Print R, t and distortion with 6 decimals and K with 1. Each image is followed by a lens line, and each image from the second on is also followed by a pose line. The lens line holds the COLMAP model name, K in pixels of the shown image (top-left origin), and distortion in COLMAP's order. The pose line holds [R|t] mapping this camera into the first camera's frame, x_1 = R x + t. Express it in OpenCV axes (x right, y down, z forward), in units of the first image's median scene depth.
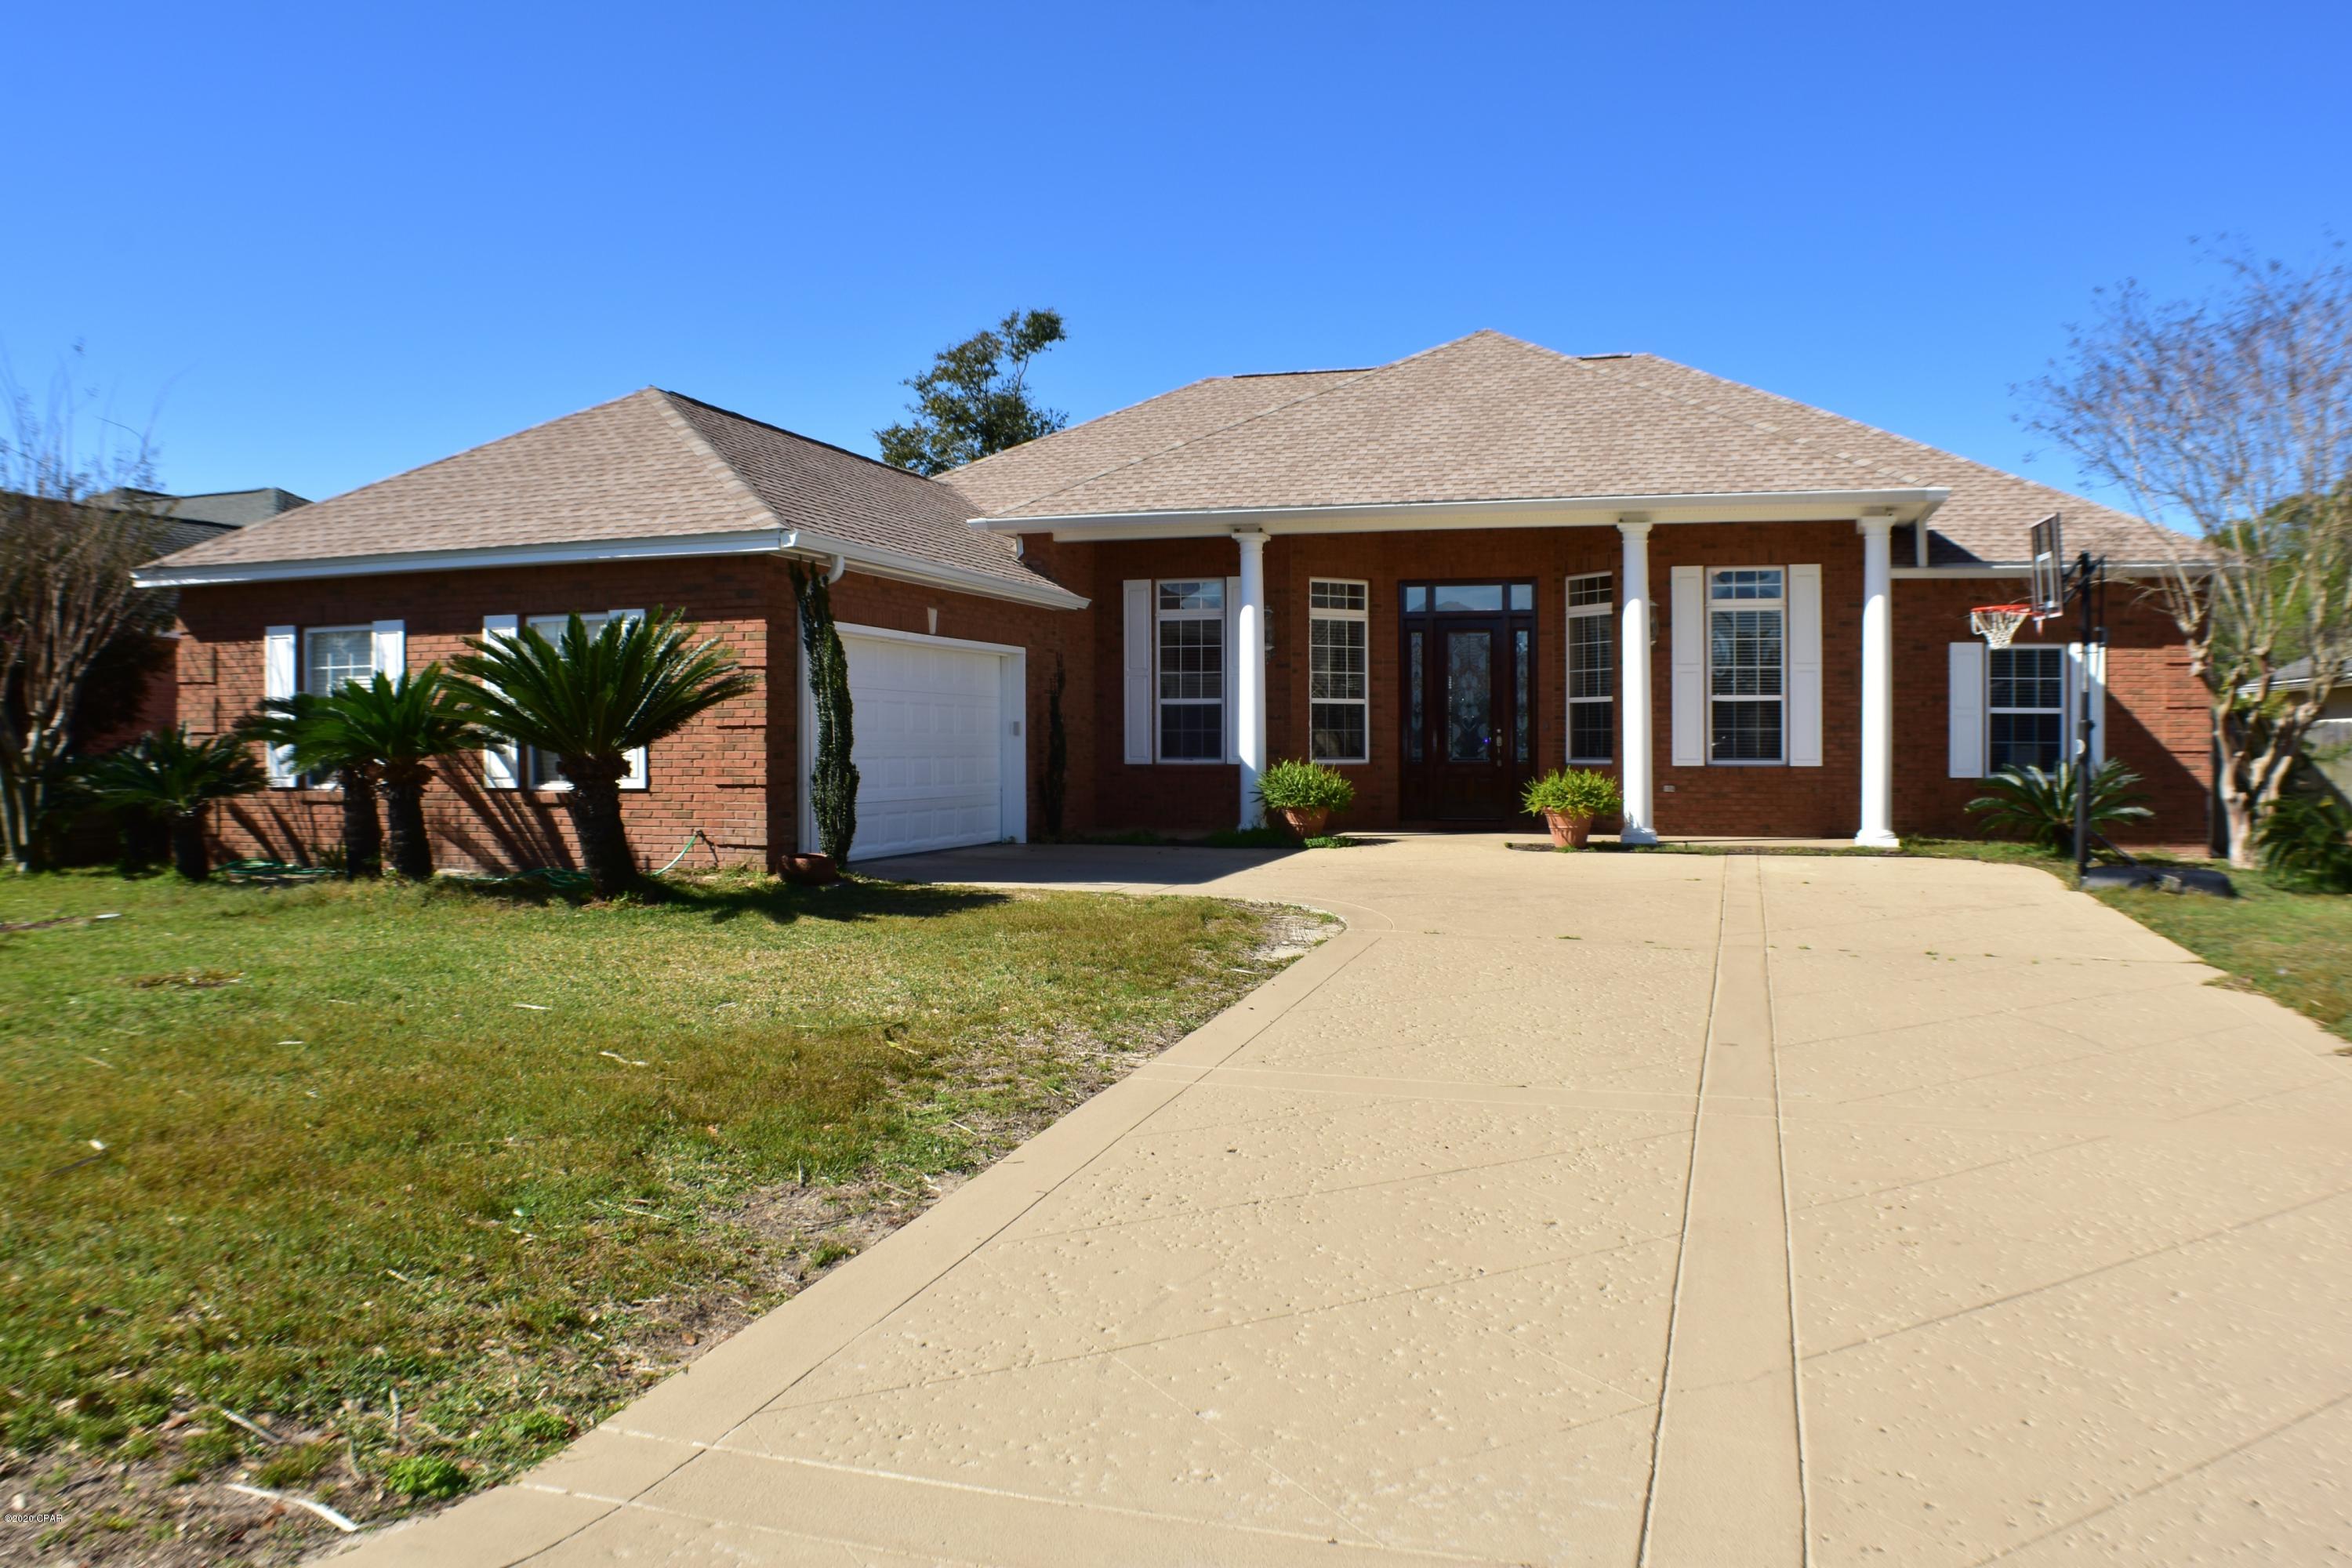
lens RADIAL K [[1751.2, 0, 1175.2], [0, 1751.2, 812.6], [0, 0, 1]] dist [-0.170959, 0.046818]
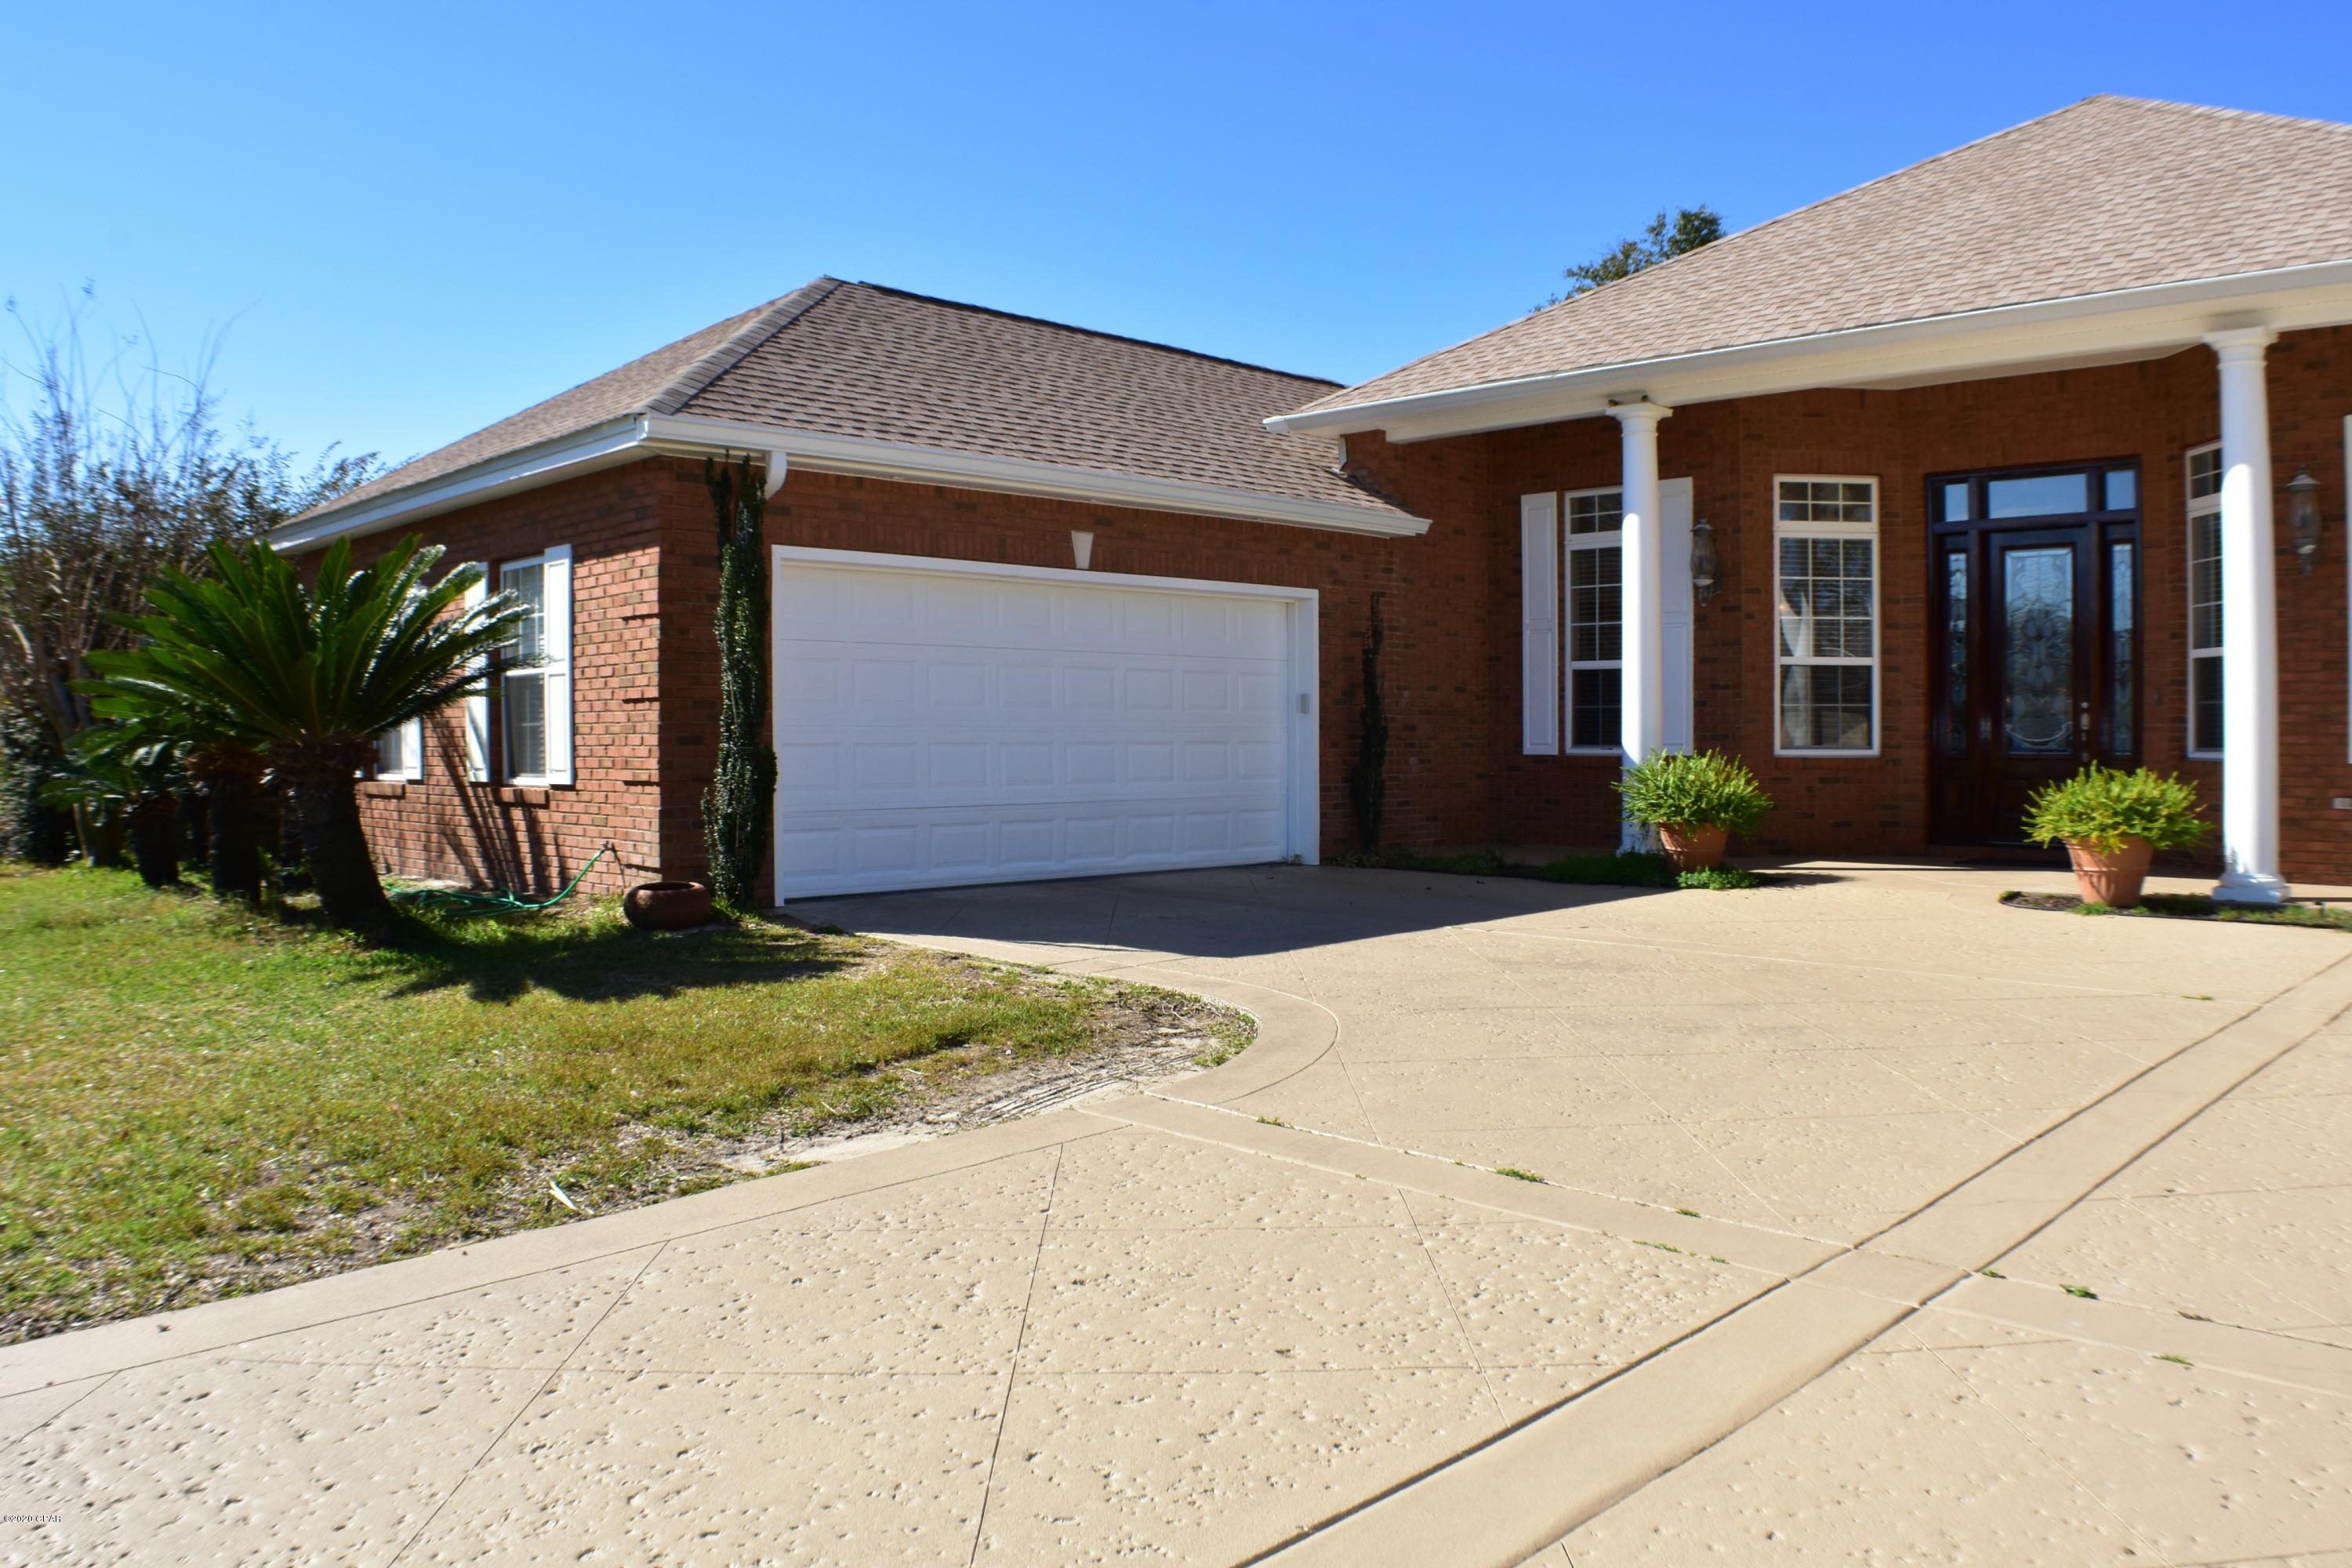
lens RADIAL K [[1751.2, 0, 1175.2], [0, 1751.2, 812.6], [0, 0, 1]] dist [-0.170959, 0.046818]
pose [[0.879427, 0.019139, -0.475648, 0.201994], [-0.016047, 0.999815, 0.010561, -0.010252], [0.475763, -0.001655, 0.879572, 0.345702]]
